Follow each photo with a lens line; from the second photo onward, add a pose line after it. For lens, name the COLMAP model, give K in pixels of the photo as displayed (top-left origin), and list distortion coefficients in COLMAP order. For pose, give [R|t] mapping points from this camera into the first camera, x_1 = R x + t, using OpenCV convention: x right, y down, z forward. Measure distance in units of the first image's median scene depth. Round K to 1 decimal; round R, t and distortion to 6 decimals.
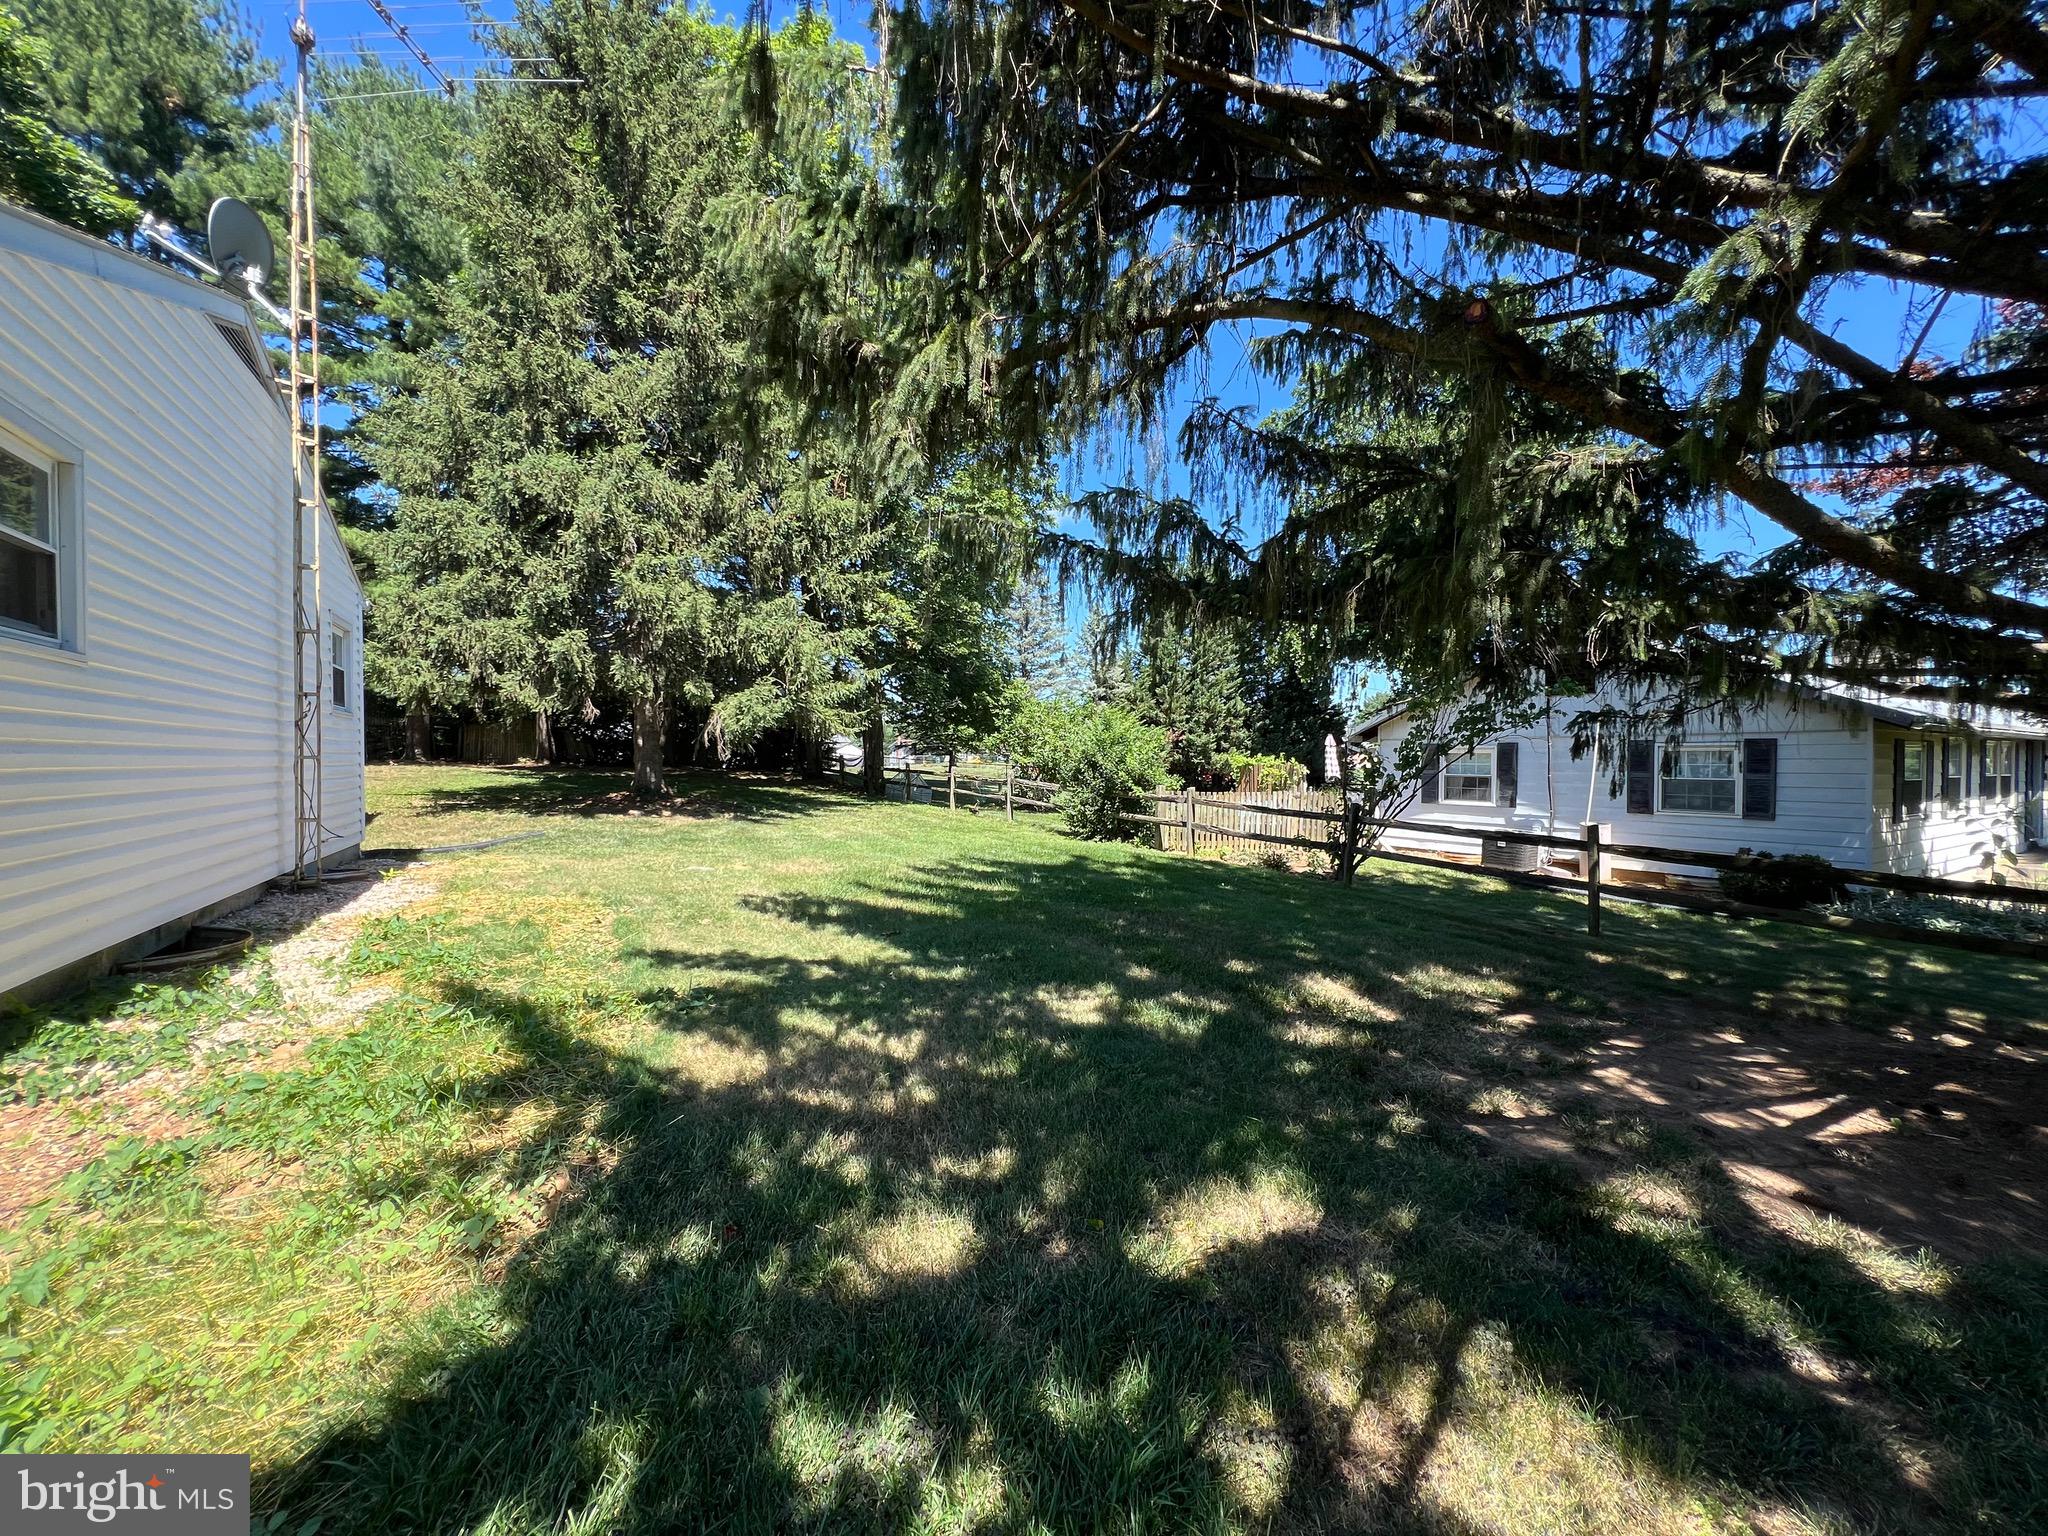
lens RADIAL K [[822.5, 0, 1023.6], [0, 822.5, 765.9], [0, 0, 1]] dist [-0.000870, 0.000601]
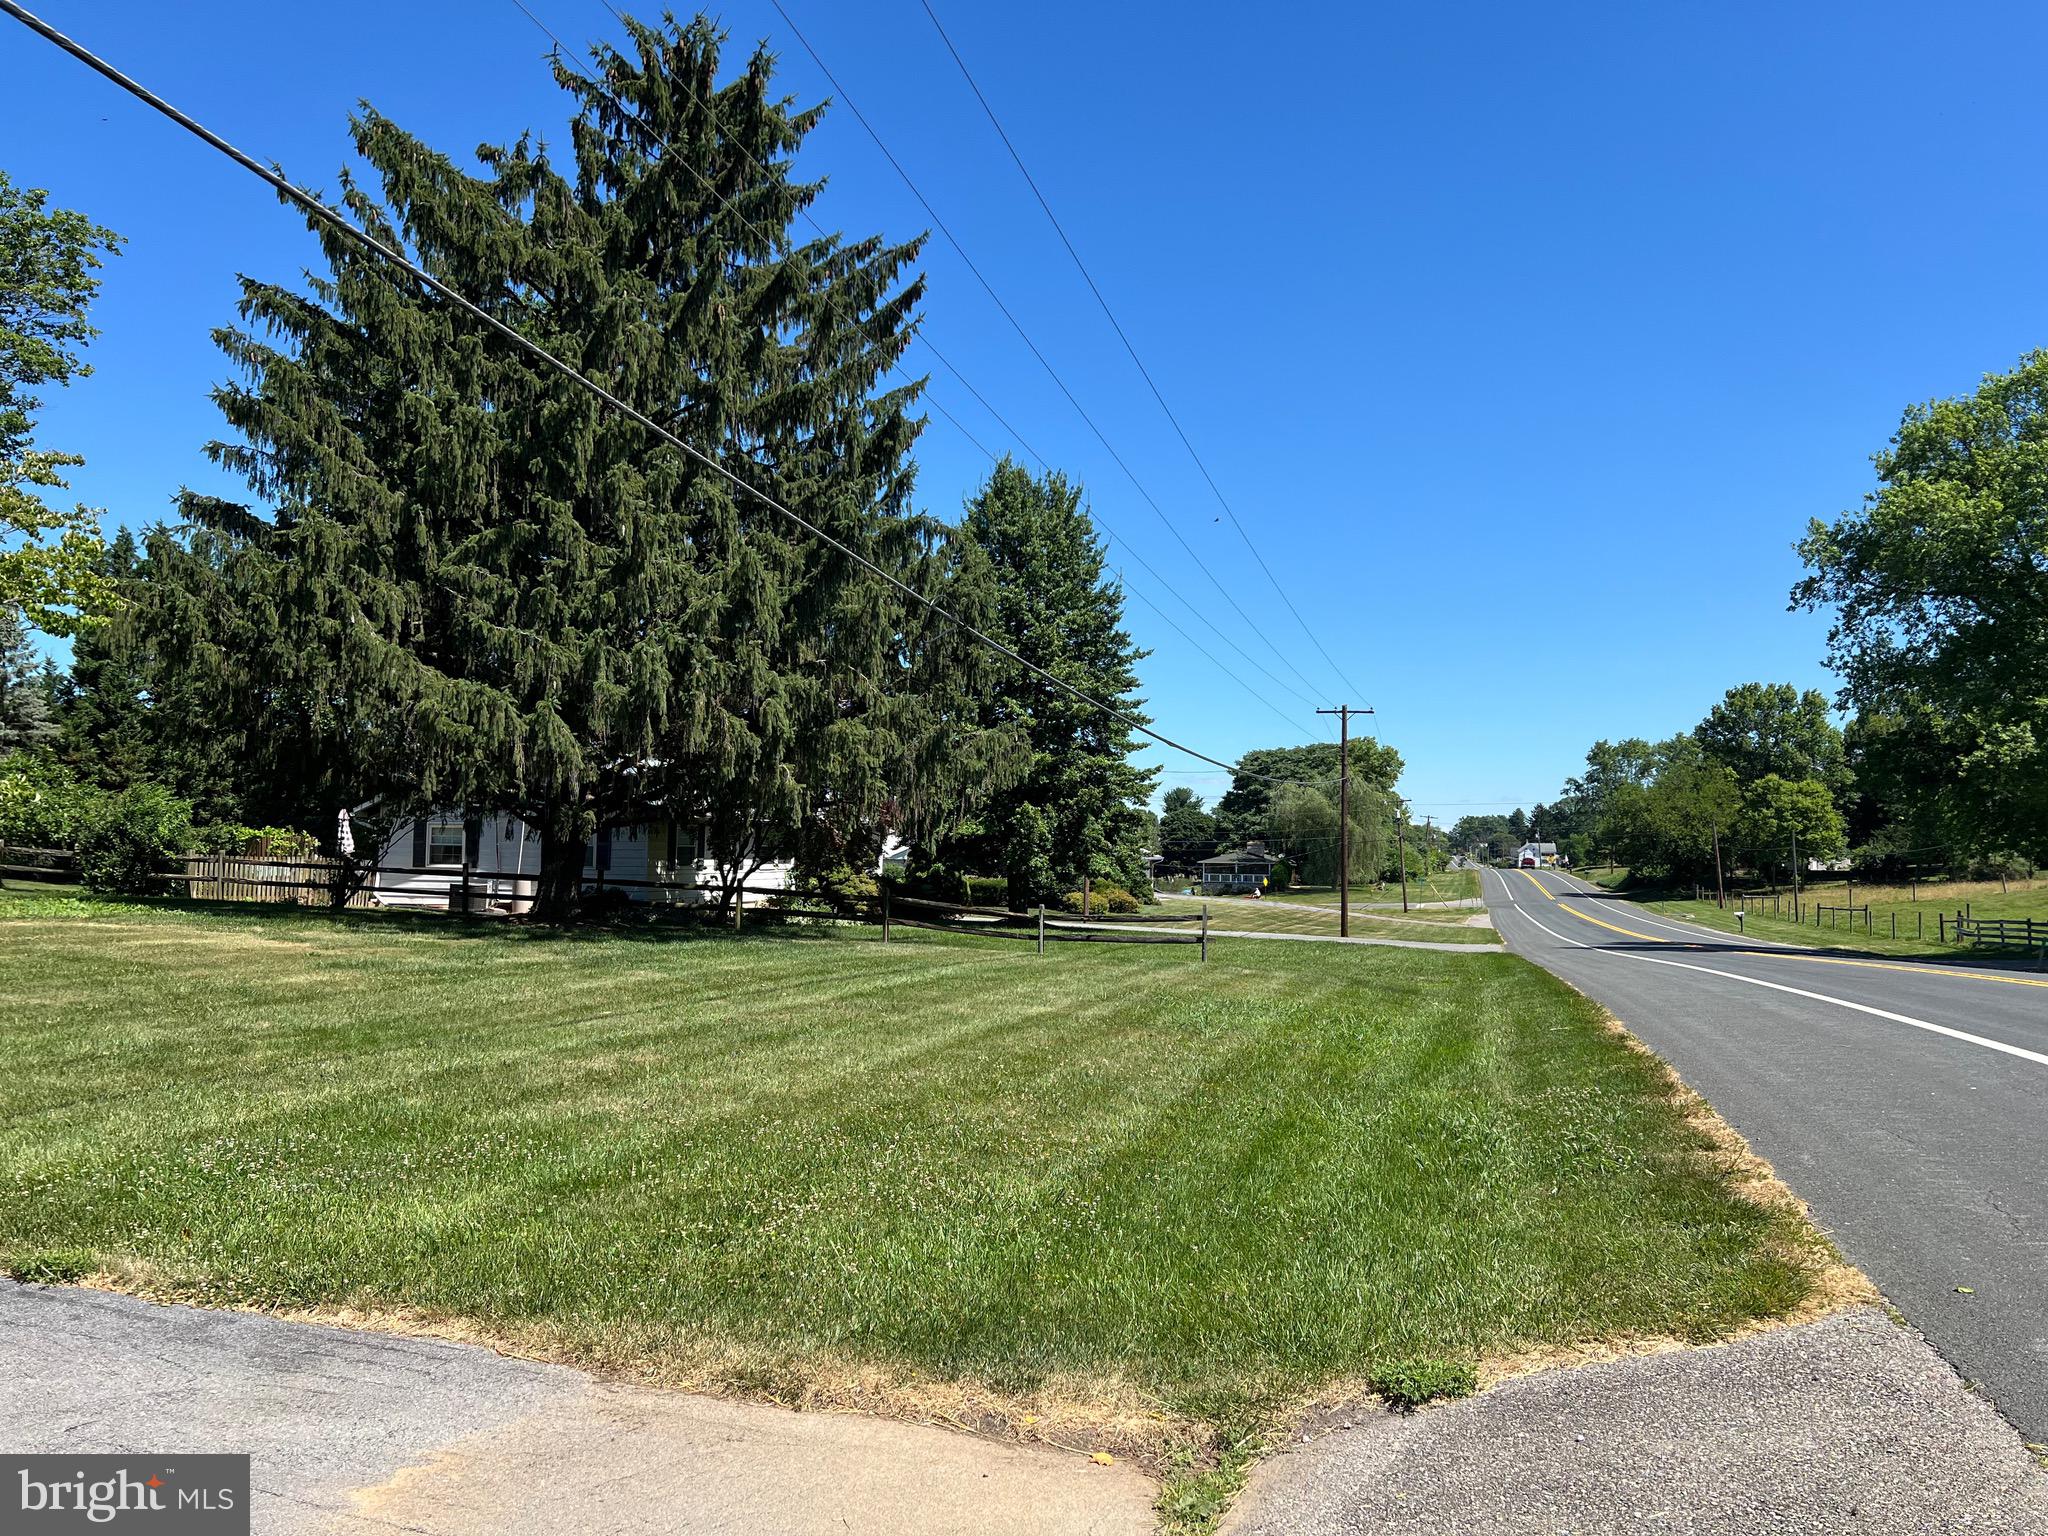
lens RADIAL K [[1520.5, 0, 1018.4], [0, 1520.5, 793.4], [0, 0, 1]] dist [0.050878, -0.042866]
pose [[0.727751, 0.033088, 0.685042, -0.532095], [-0.005646, 0.999091, -0.042259, 0.030950], [-0.685818, 0.026887, 0.727276, -1.585964]]
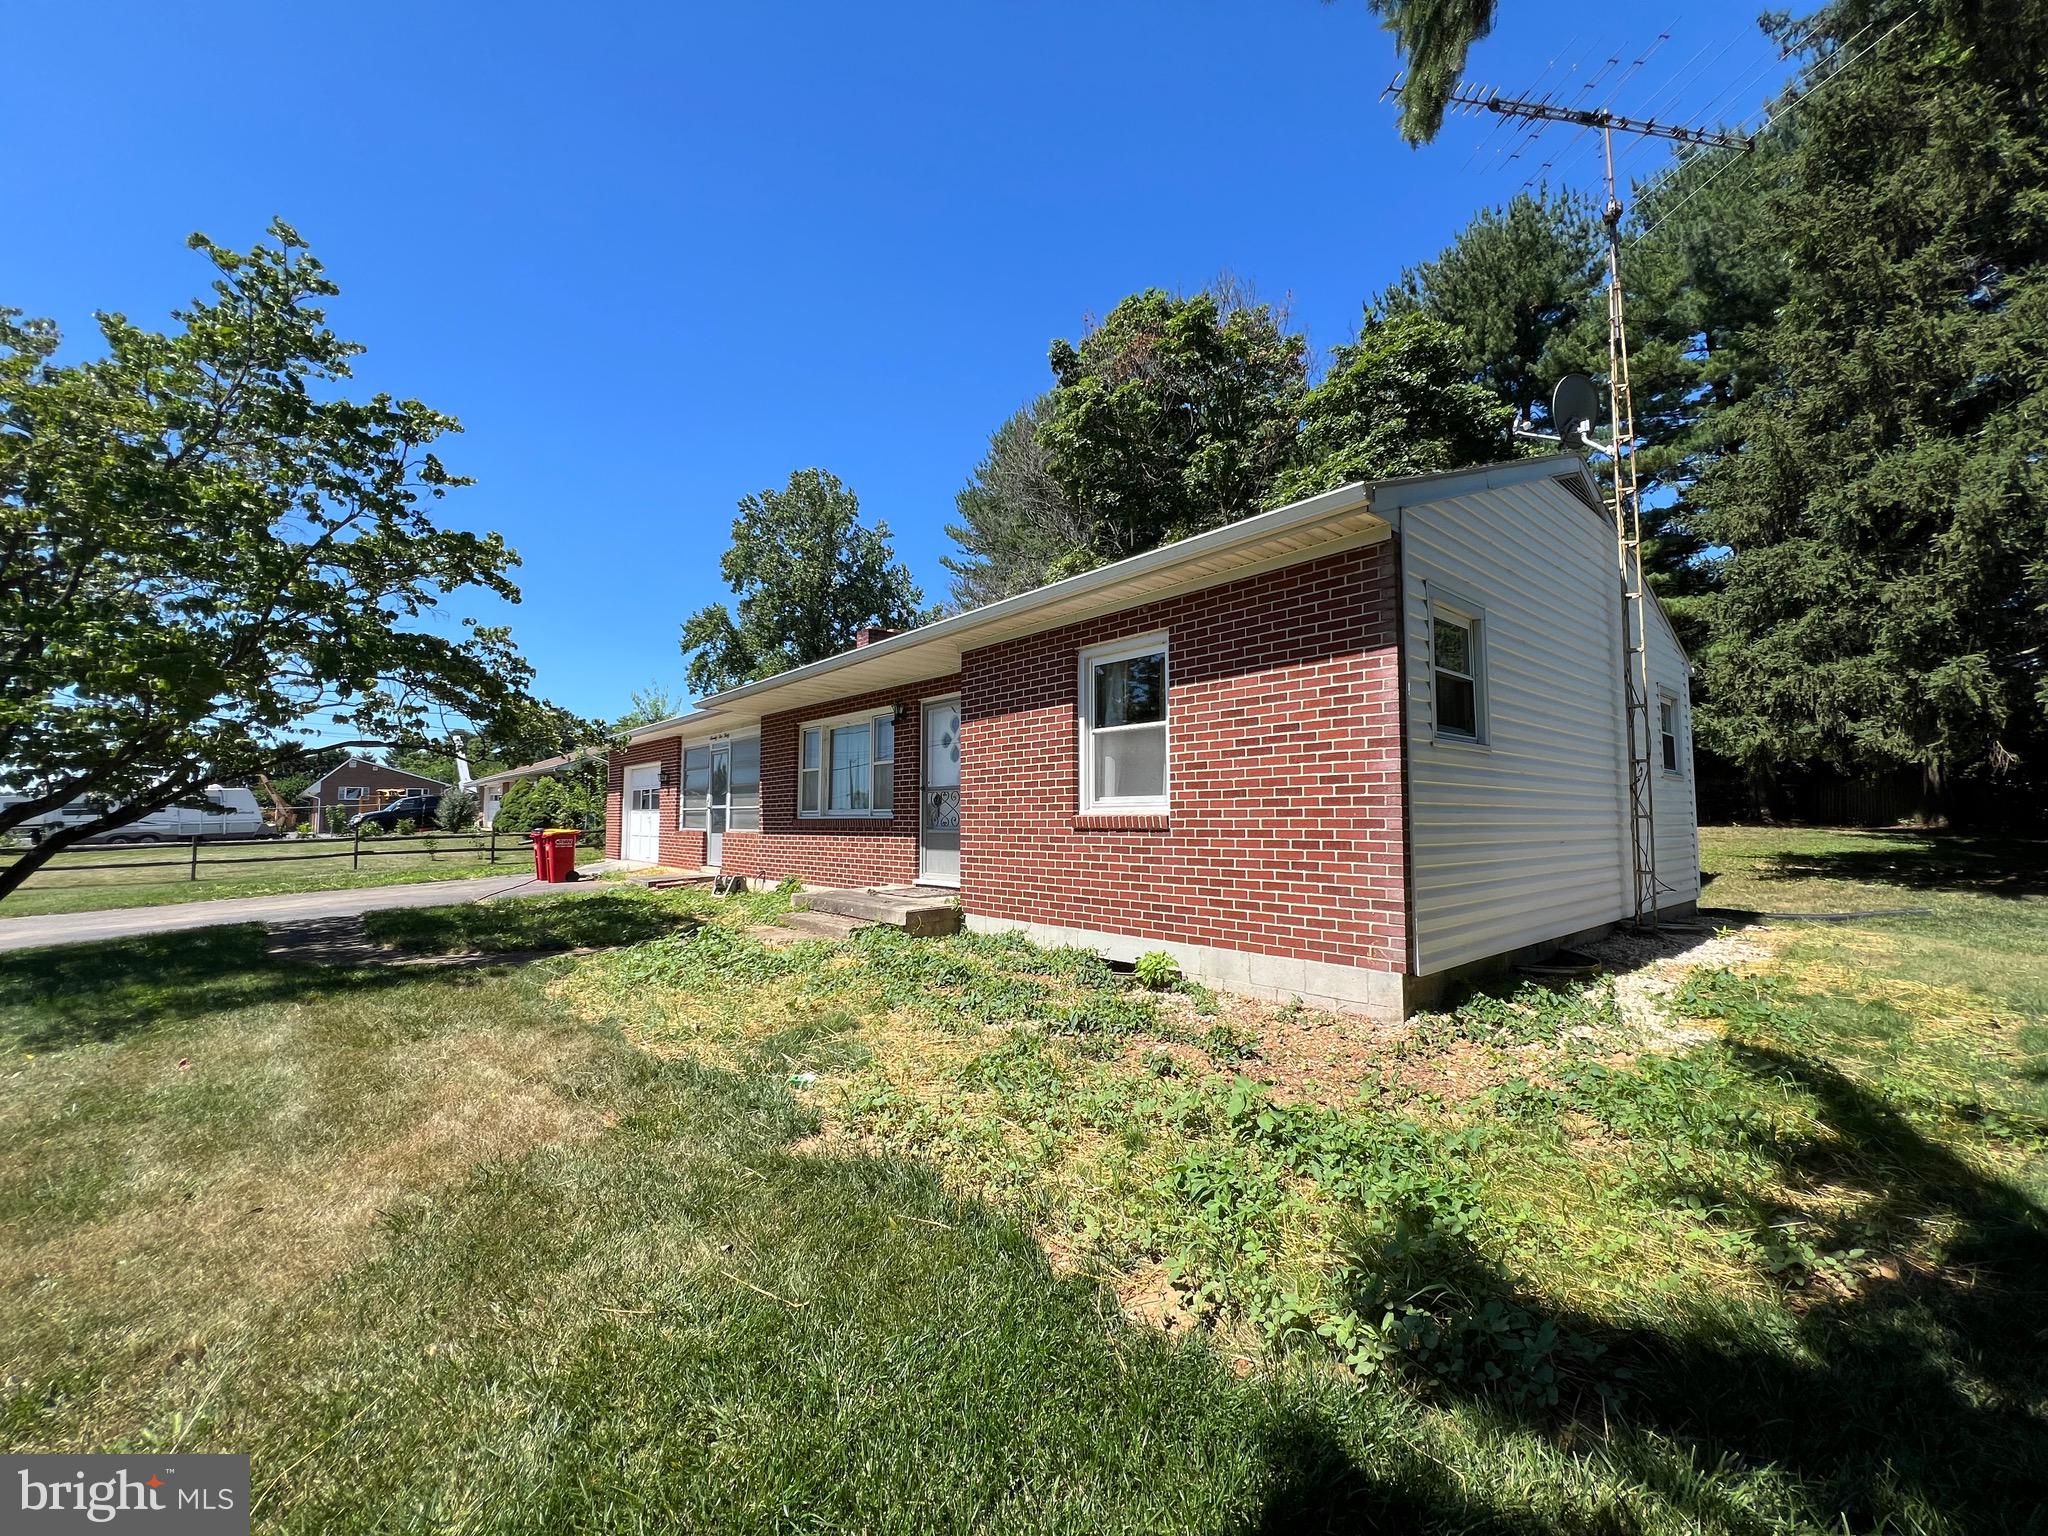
lens RADIAL K [[822.5, 0, 1023.6], [0, 822.5, 765.9], [0, 0, 1]] dist [-0.000870, 0.000601]
pose [[0.197630, -0.063511, -0.978217, 0.034410], [-0.010147, 0.997713, -0.066826, 0.001815], [0.980224, 0.023133, 0.196534, -0.027637]]
